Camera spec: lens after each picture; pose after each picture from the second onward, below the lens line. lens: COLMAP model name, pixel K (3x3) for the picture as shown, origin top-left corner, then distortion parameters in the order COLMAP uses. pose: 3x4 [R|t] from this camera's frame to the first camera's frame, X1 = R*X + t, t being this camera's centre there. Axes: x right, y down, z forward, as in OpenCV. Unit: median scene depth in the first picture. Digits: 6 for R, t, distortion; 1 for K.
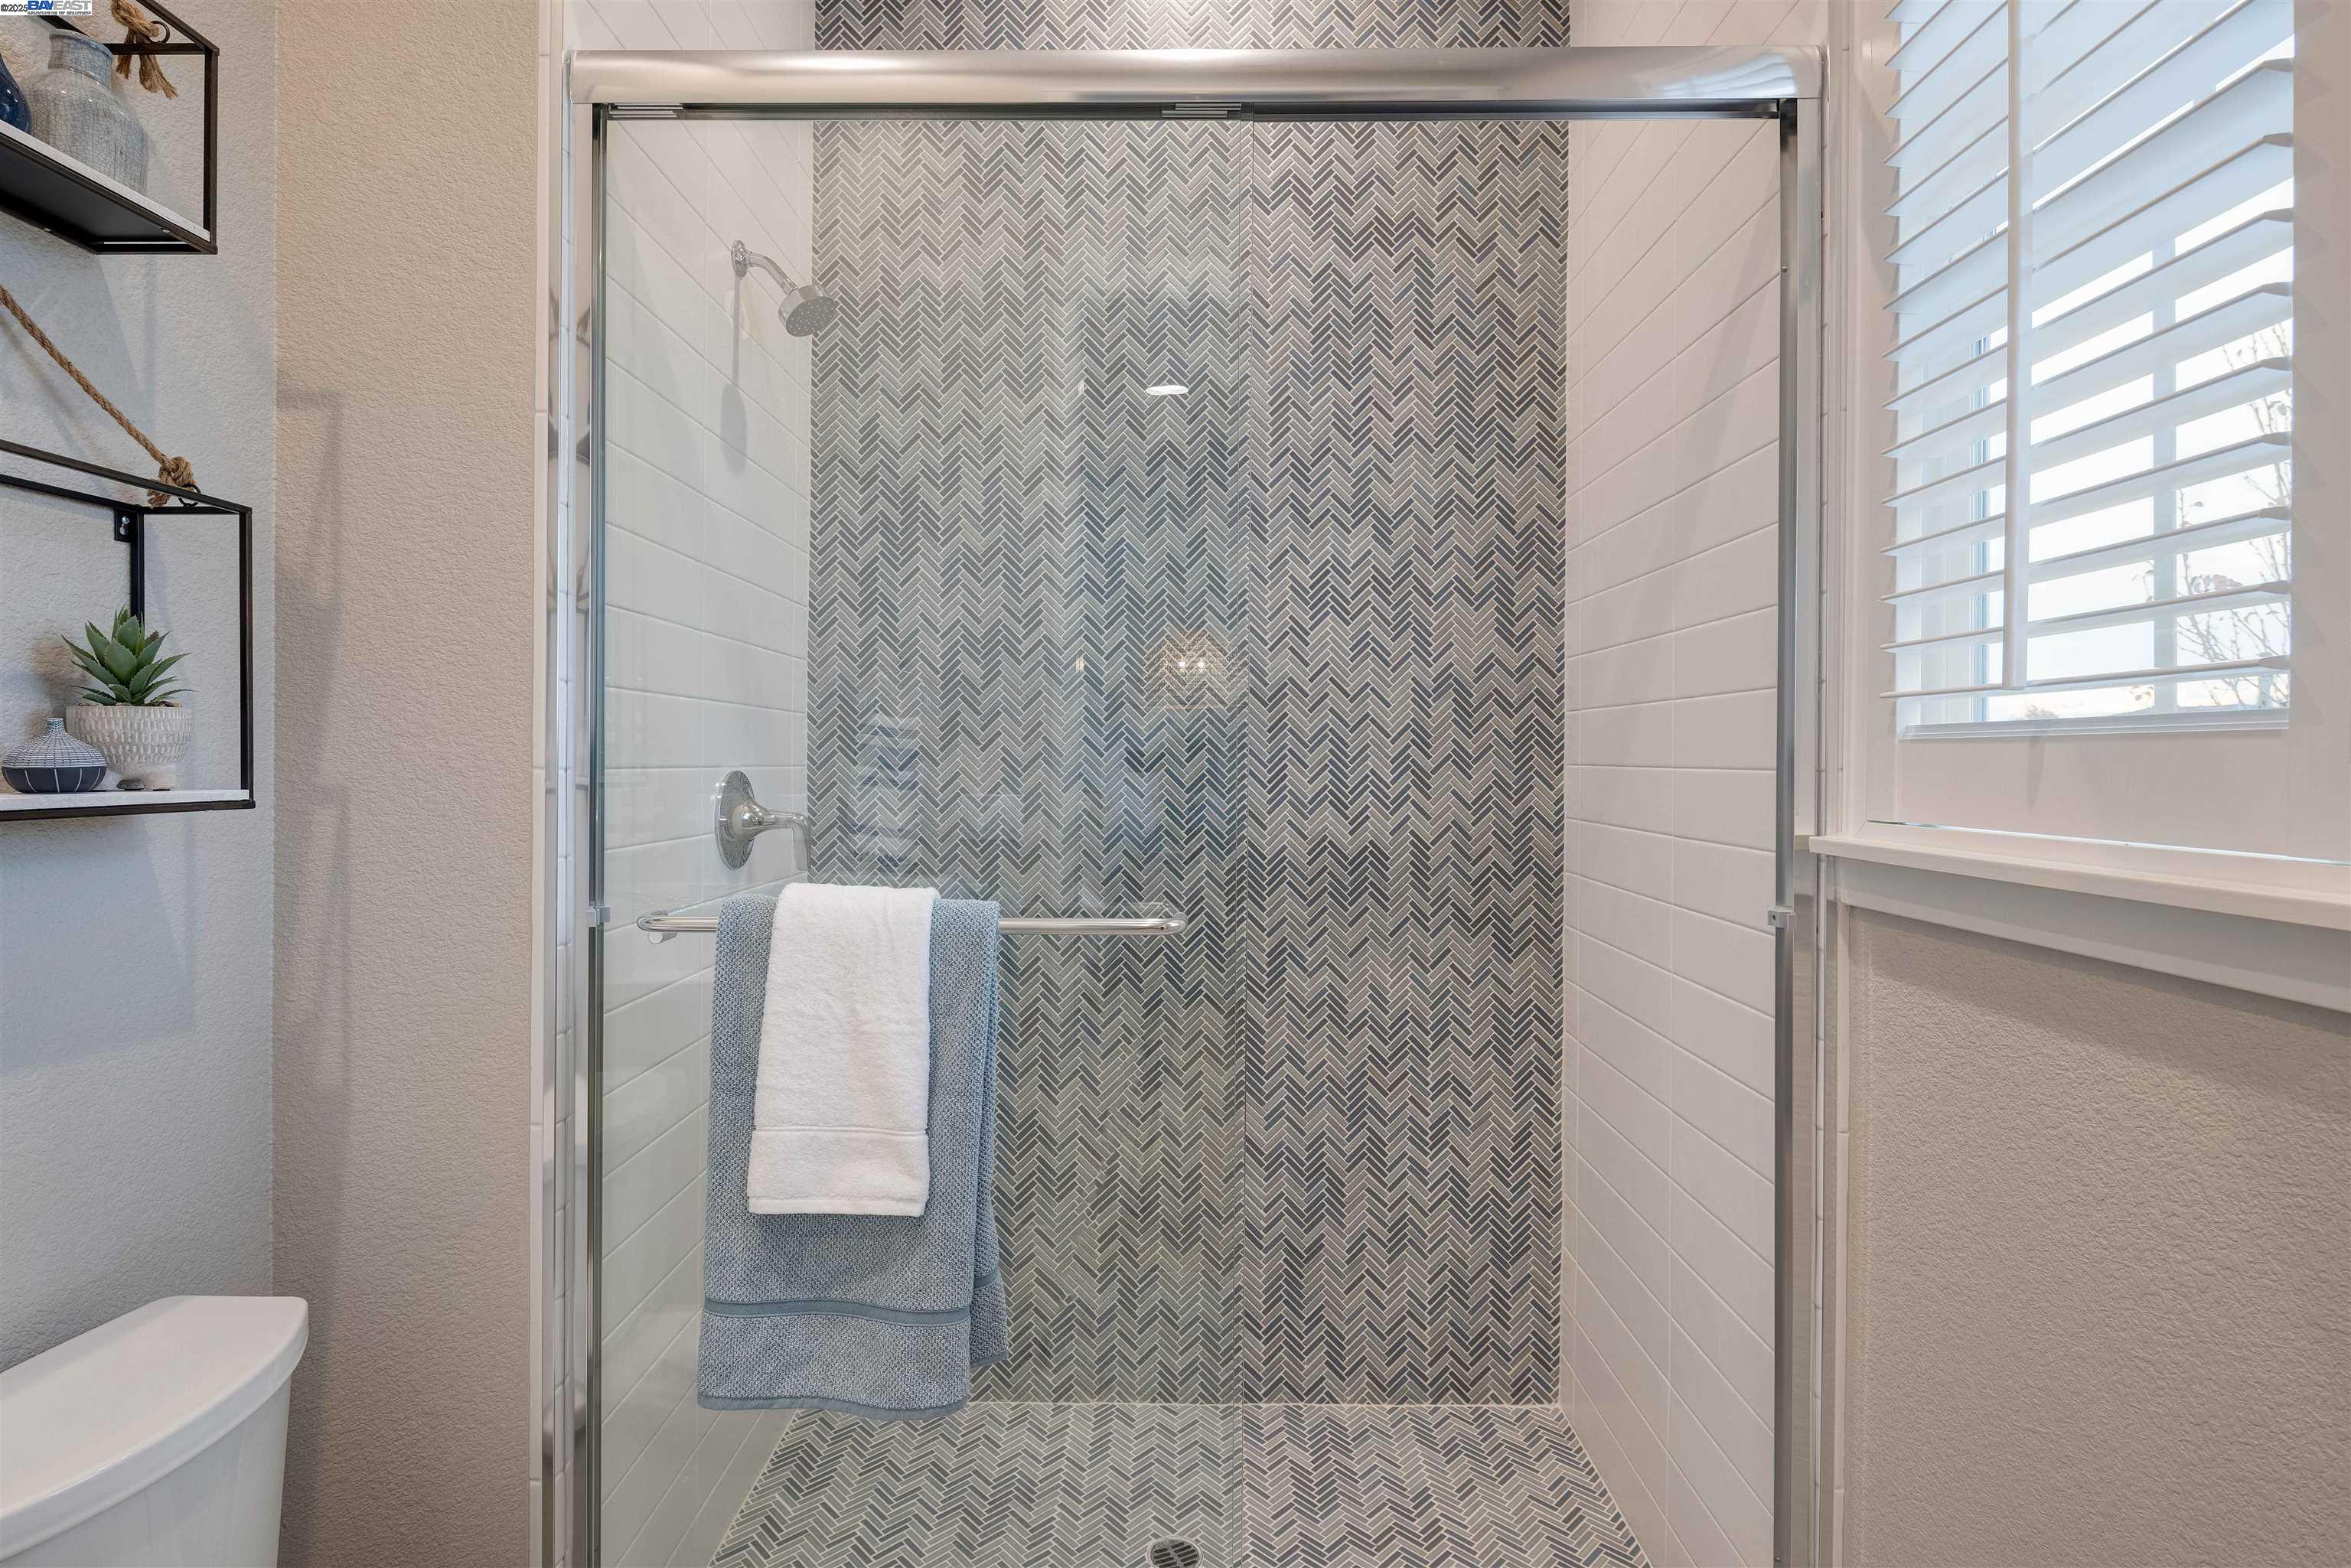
lens RADIAL K [[1447.2, 0, 1176.0], [0, 1447.2, 772.8], [0, 0, 1]] dist [-0.001837, -0.002622]
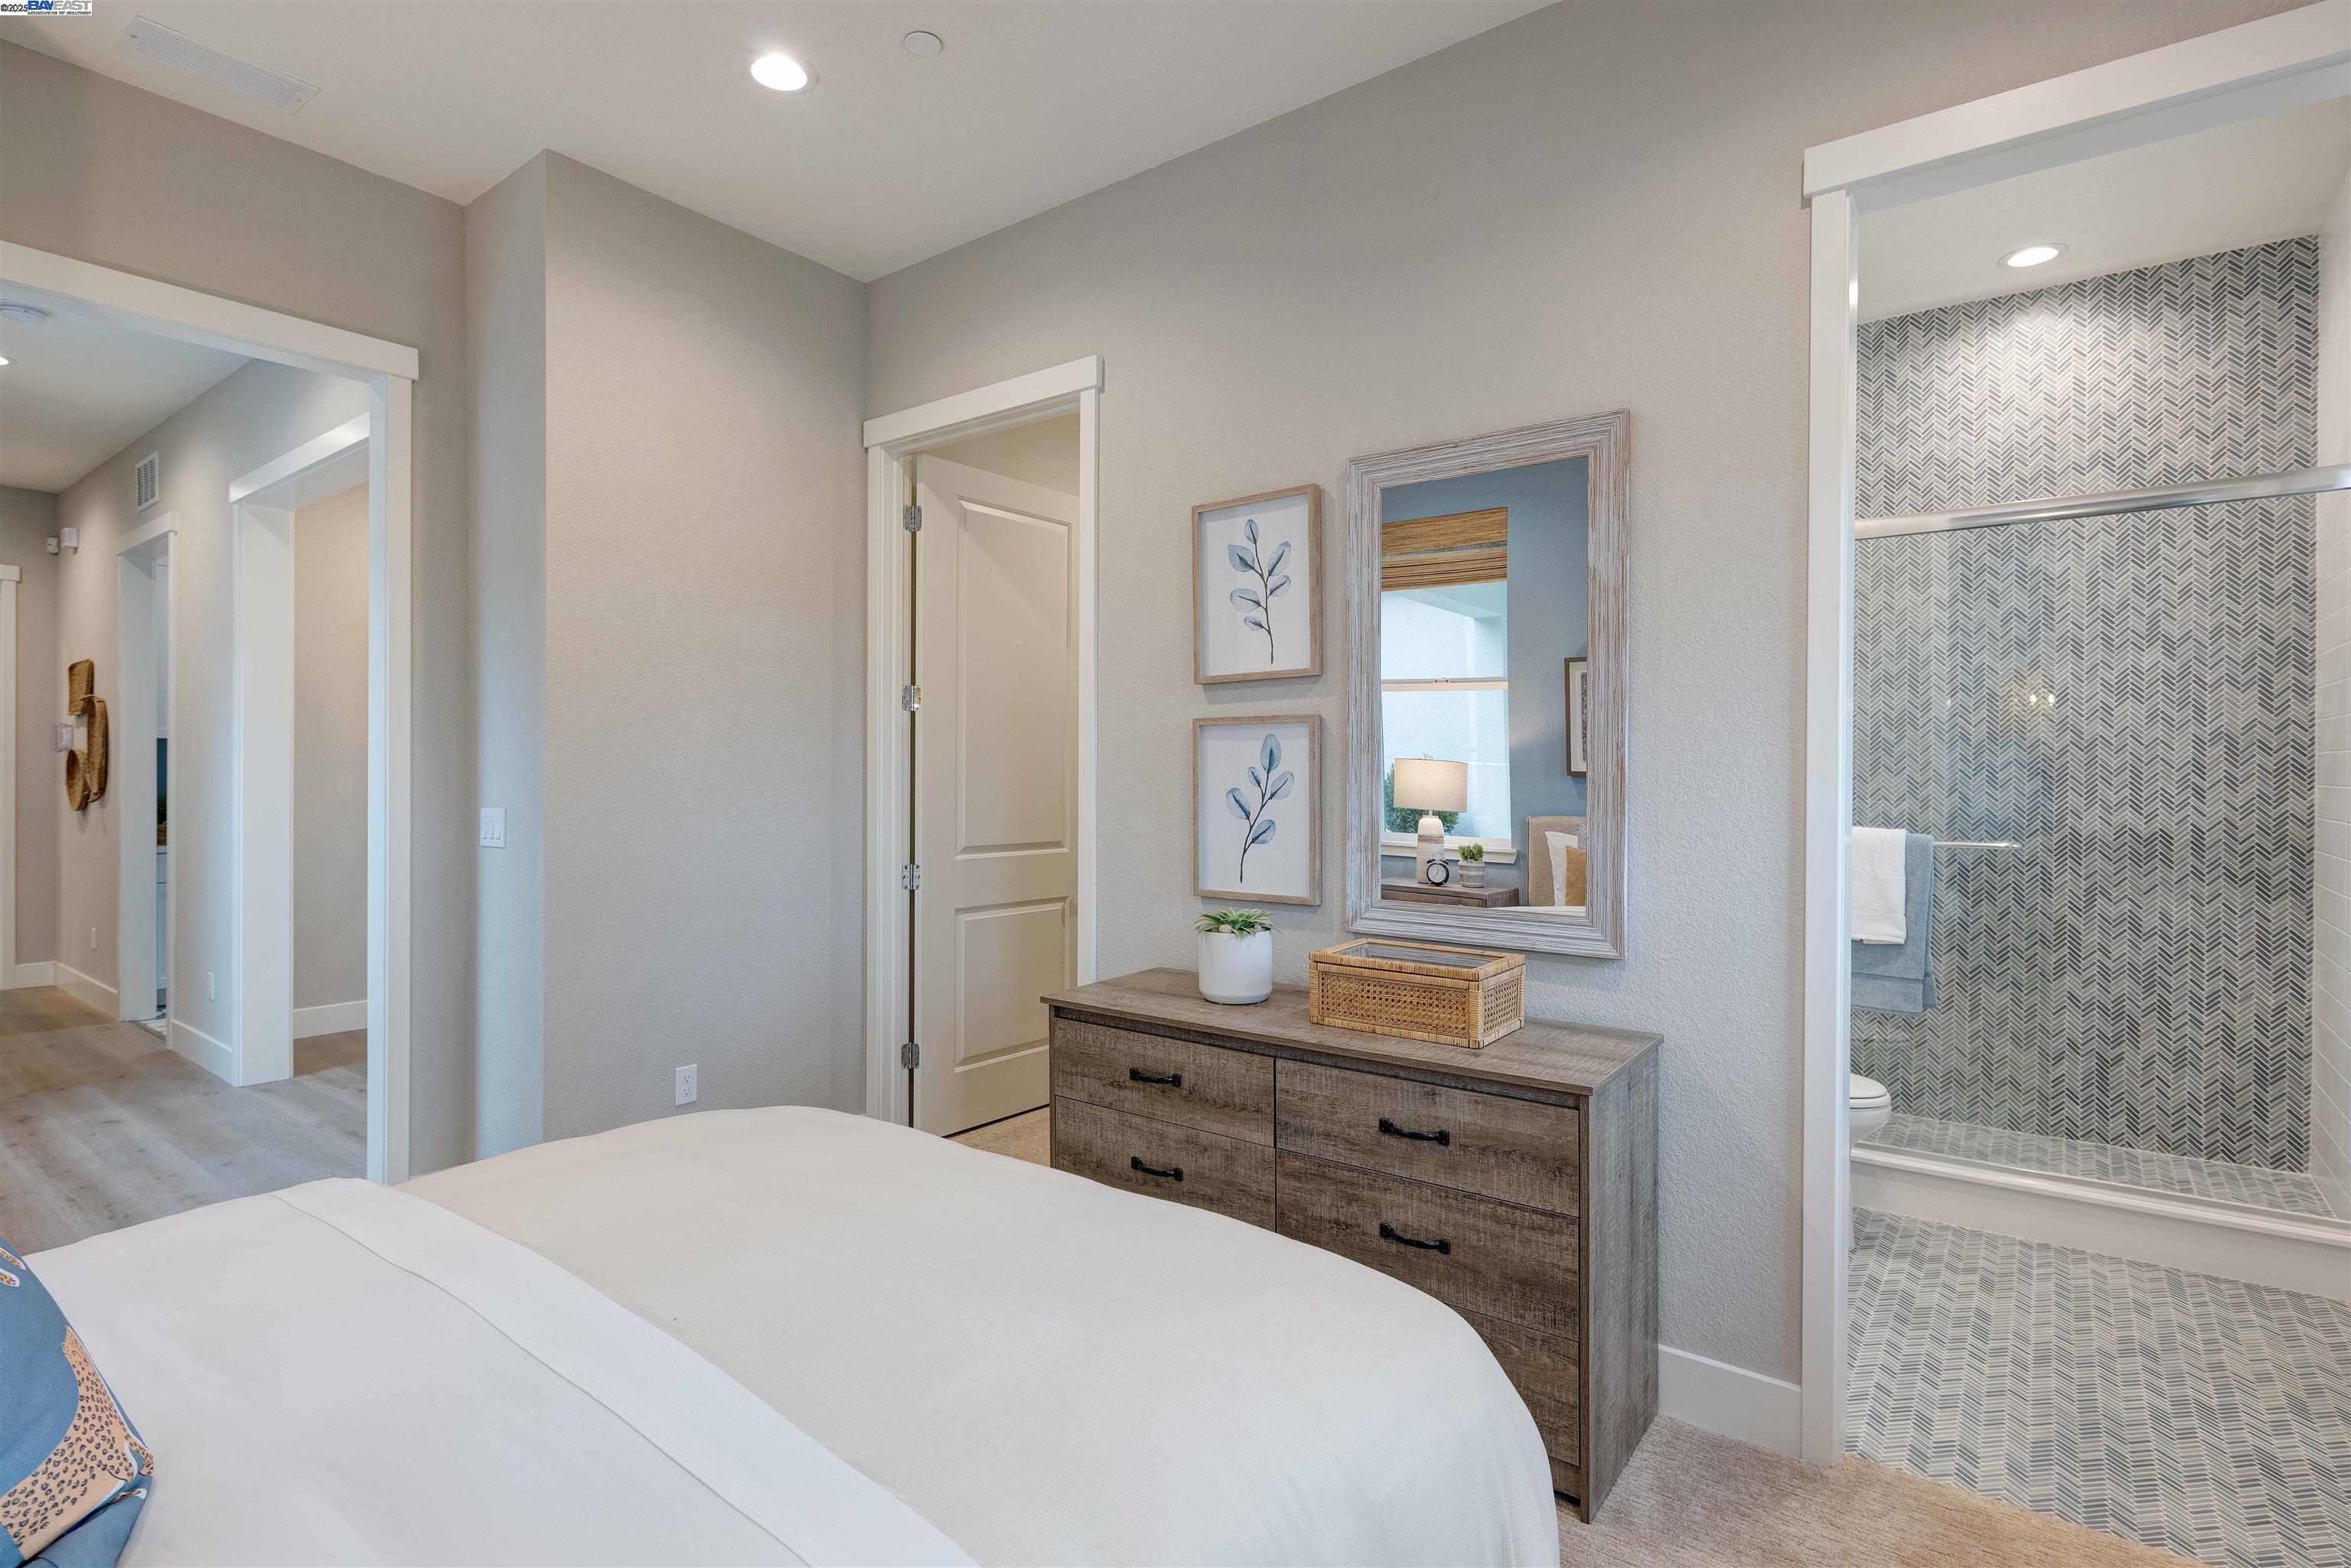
lens RADIAL K [[1137.2, 0, 1170.8], [0, 1137.2, 777.6], [0, 0, 1]] dist [0.002336, -0.003315]
pose [[0.797600, 0.000421, -0.603186, 0.011175], [-0.005632, 0.999961, -0.006750, 0.002013], [0.603160, 0.008781, 0.797572, -0.801366]]
